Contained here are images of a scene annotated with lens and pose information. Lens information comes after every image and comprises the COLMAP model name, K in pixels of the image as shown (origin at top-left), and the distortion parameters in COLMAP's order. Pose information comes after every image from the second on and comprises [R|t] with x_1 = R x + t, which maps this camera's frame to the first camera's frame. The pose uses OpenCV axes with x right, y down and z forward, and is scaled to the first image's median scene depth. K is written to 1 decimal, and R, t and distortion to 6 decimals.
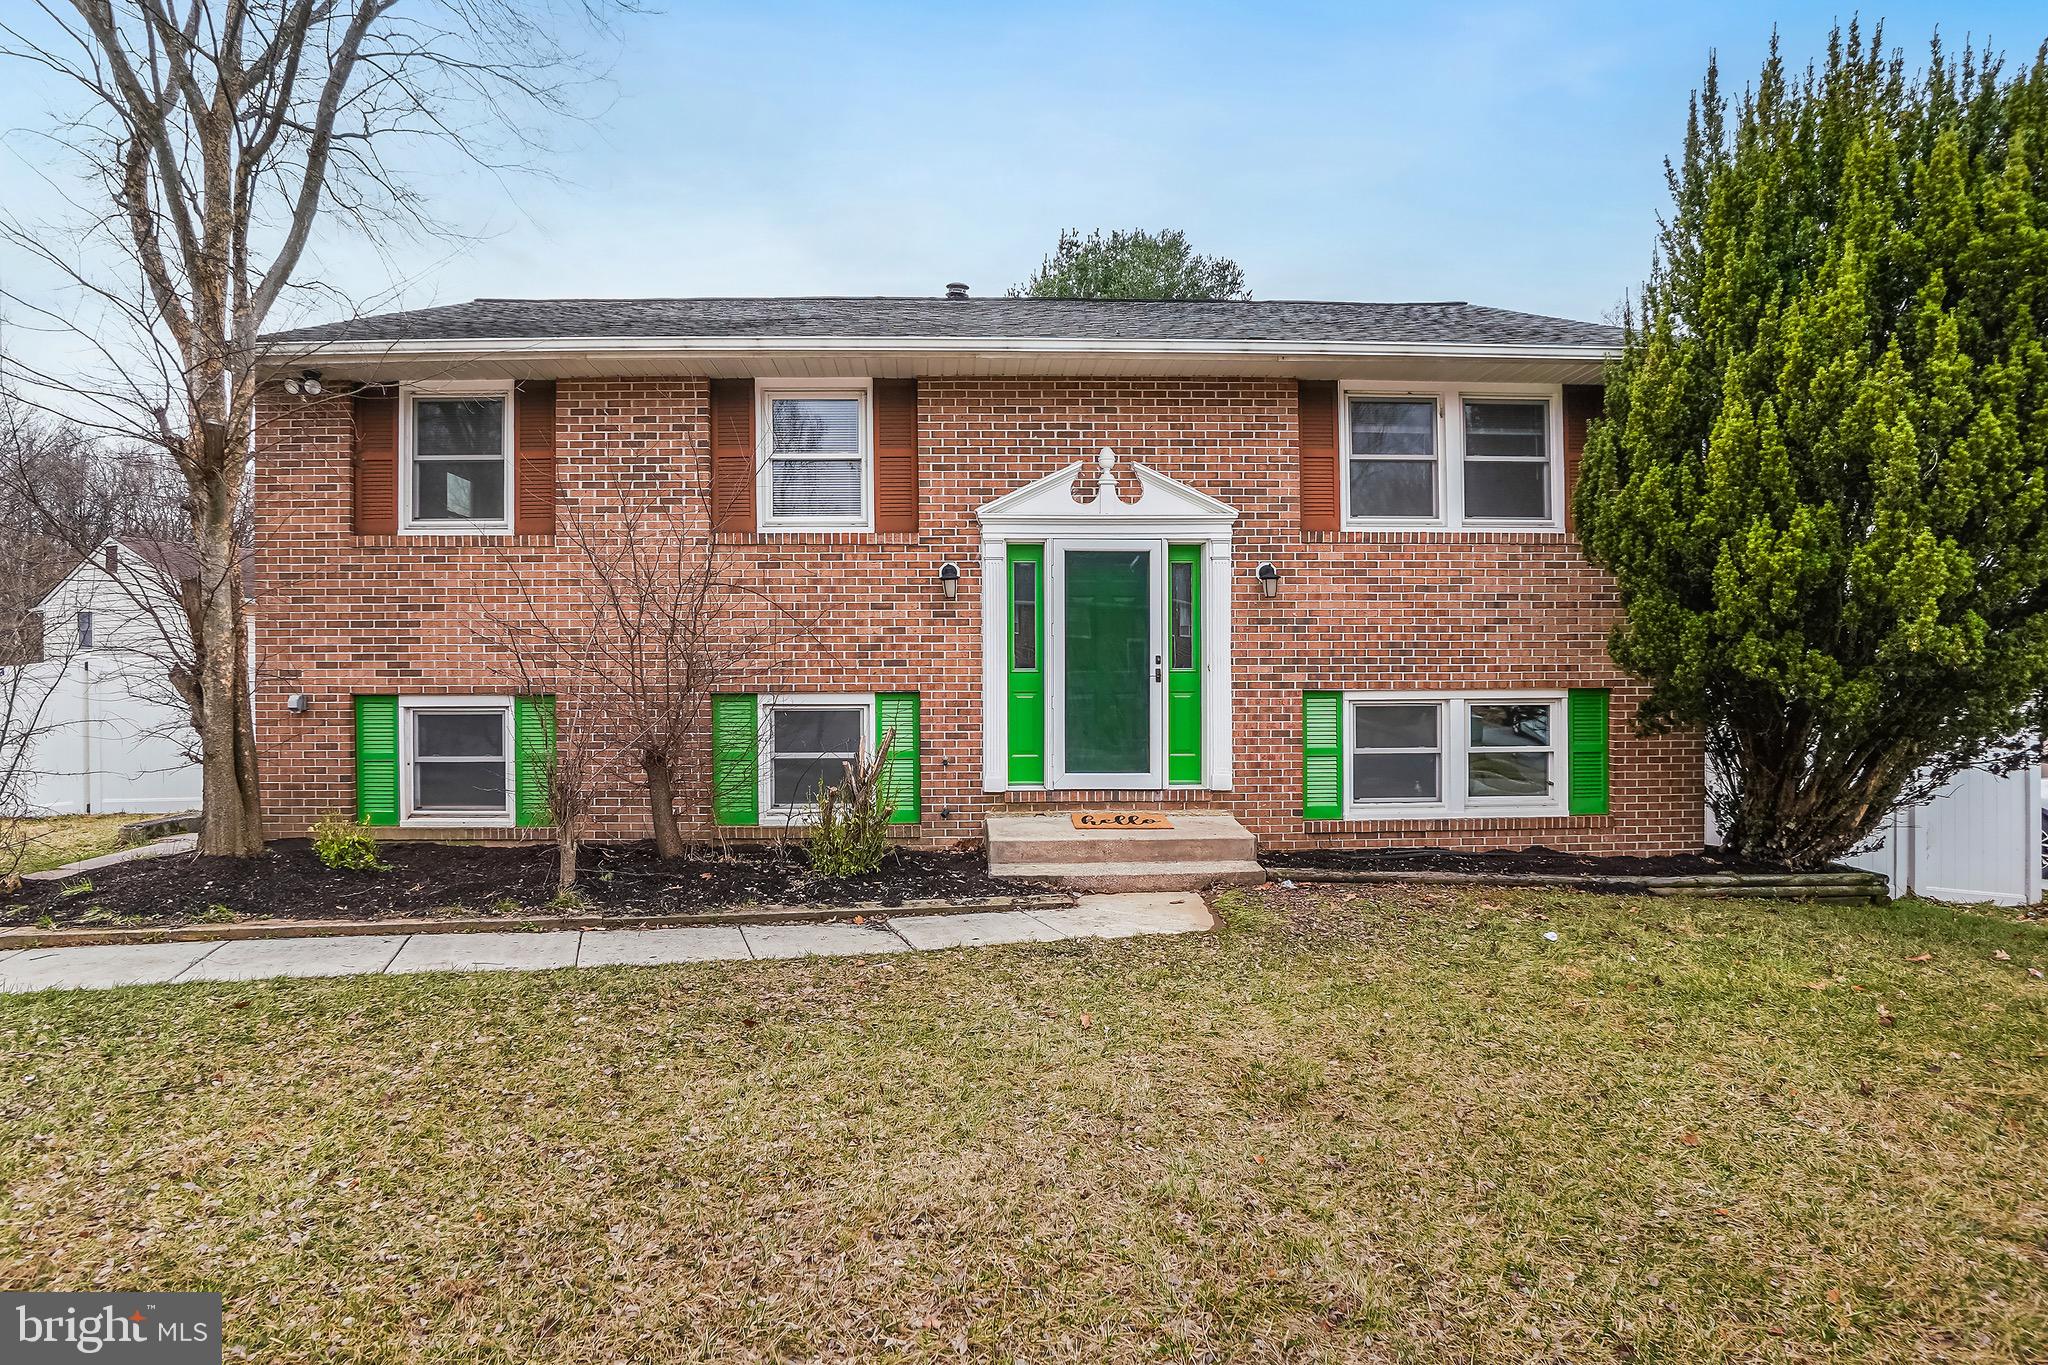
lens RADIAL K [[899.8, 0, 1022.4], [0, 899.8, 676.6], [0, 0, 1]] dist [-0.001808, -0.000685]
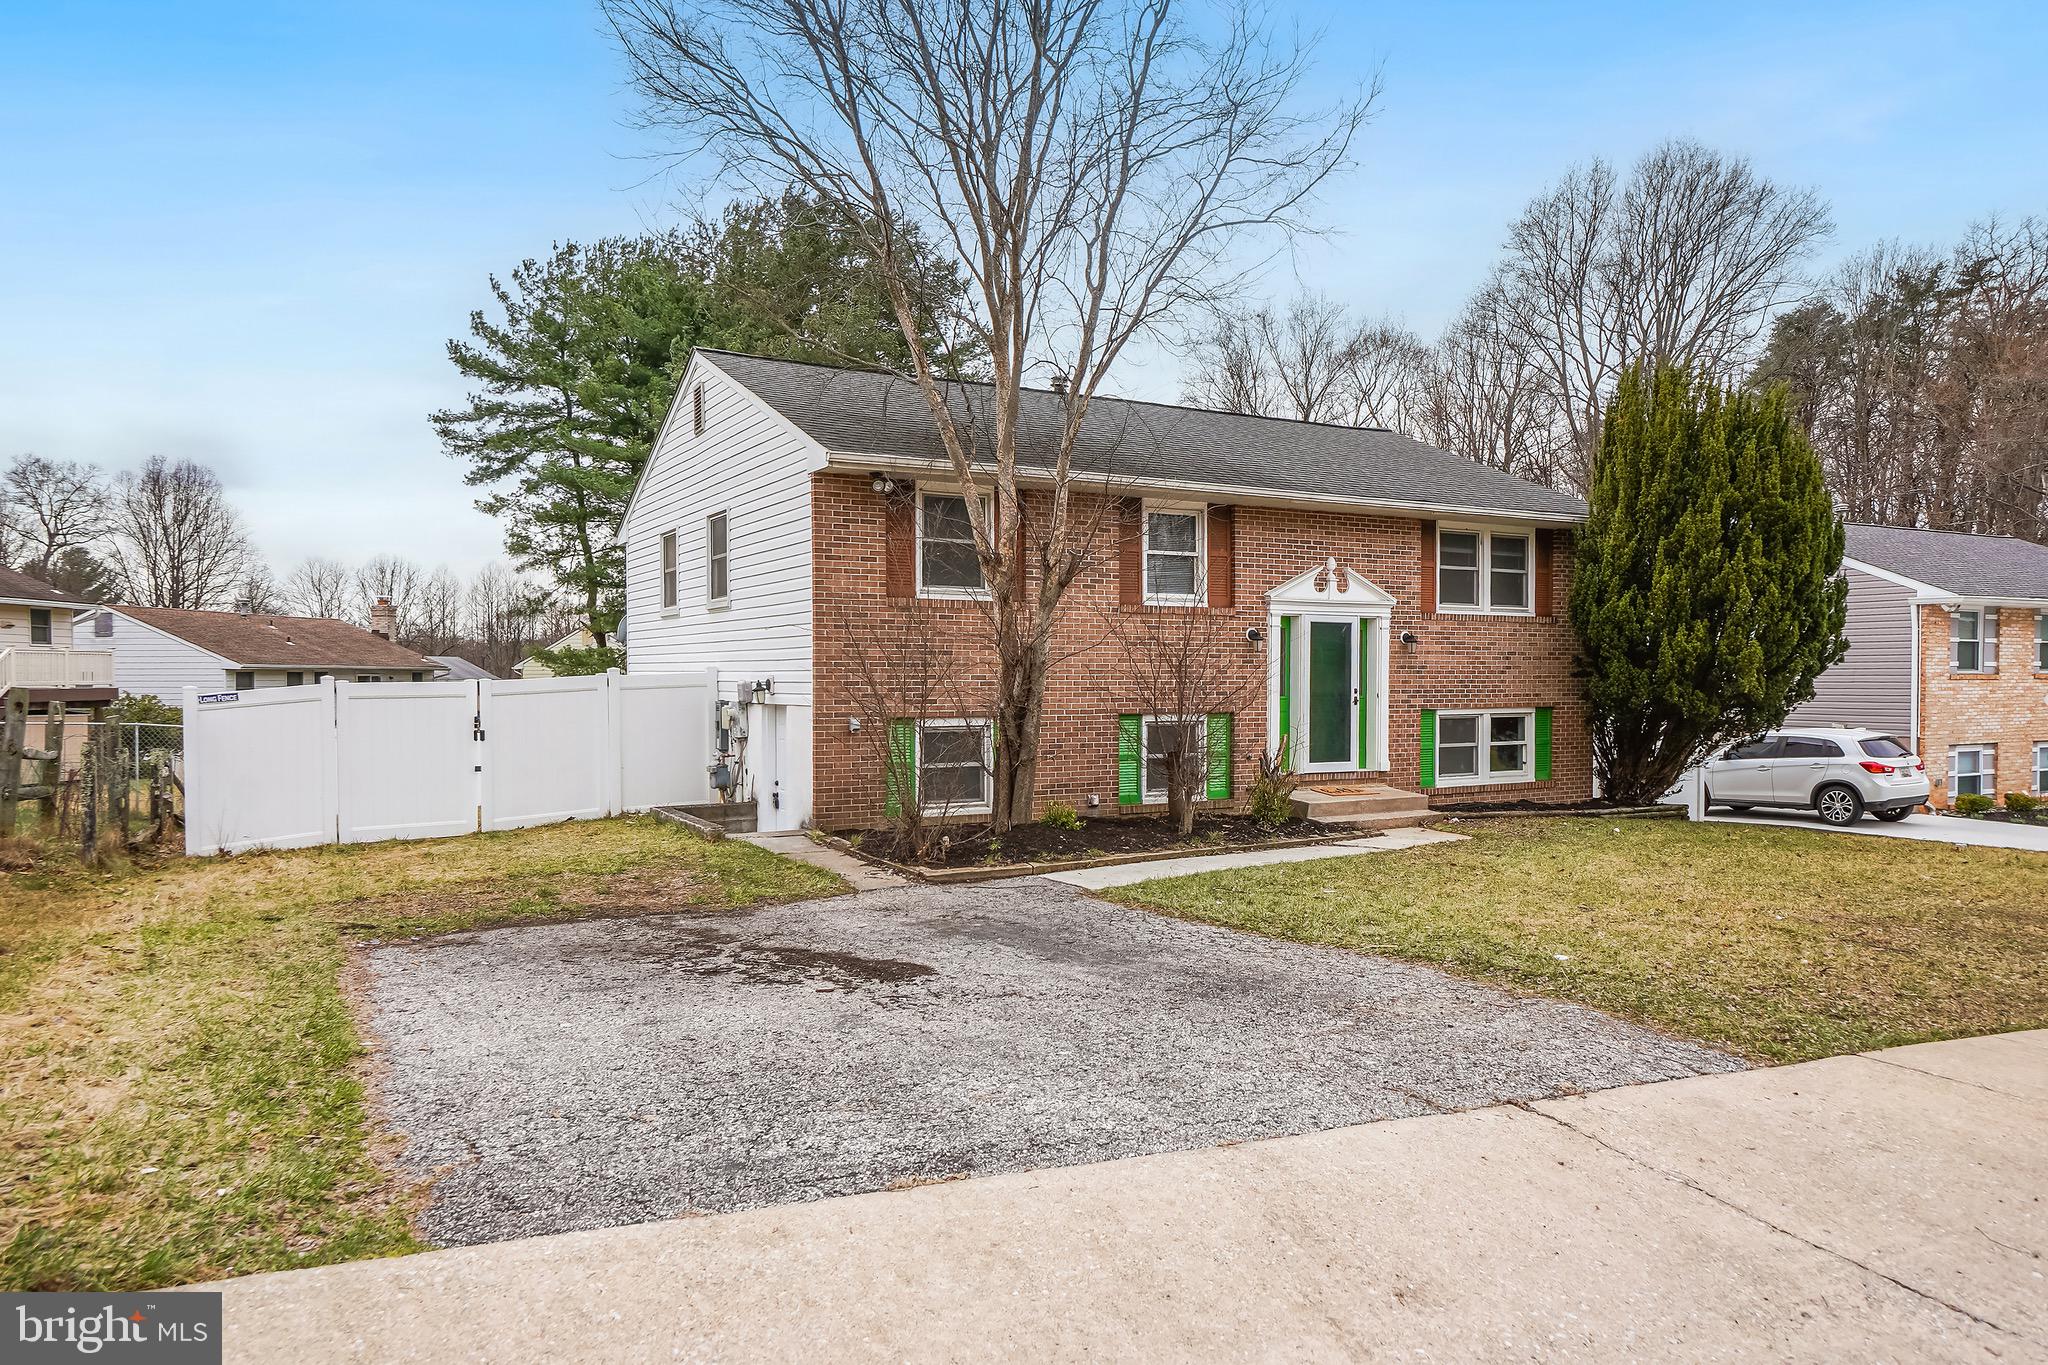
lens RADIAL K [[1211.6, 0, 1016.1], [0, 1211.6, 703.6], [0, 0, 1]] dist [0.210735, 0.000363]
pose [[0.882709, -0.005687, 0.469886, -1.414183], [-0.001286, 0.999894, 0.014517, -0.027113], [-0.469919, -0.013418, 0.882608, -0.657569]]
